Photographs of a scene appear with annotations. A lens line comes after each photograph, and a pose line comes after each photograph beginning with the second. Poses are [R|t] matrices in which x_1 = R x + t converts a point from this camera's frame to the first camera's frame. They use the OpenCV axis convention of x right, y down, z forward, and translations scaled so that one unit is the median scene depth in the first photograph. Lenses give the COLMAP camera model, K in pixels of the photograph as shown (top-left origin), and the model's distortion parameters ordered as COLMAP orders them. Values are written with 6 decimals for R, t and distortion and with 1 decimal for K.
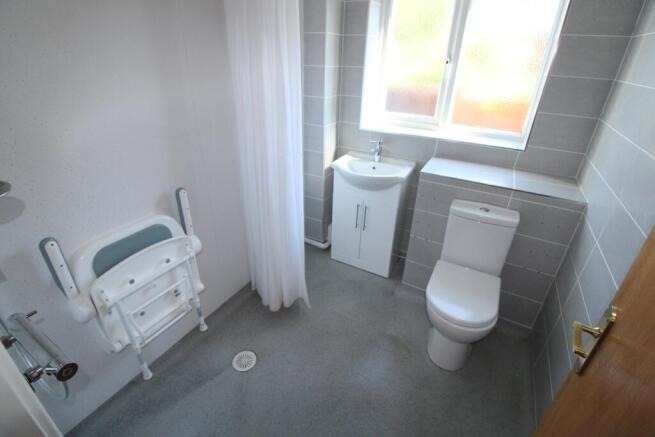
lens RADIAL K [[304.4, 0, 325.6], [0, 304.4, 206.8], [0, 0, 1]] dist [-0.001186, -0.016754]
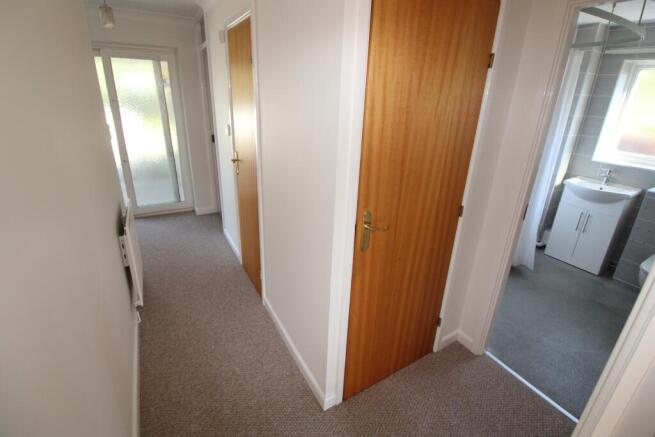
lens RADIAL K [[304.4, 0, 325.6], [0, 304.4, 206.8], [0, 0, 1]] dist [-0.001186, -0.016754]
pose [[0.861922, 0.181417, -0.473475, -0.241990], [-0.236921, 0.969690, -0.059747, 0.310543], [0.448285, 0.163674, 0.878778, -0.681690]]
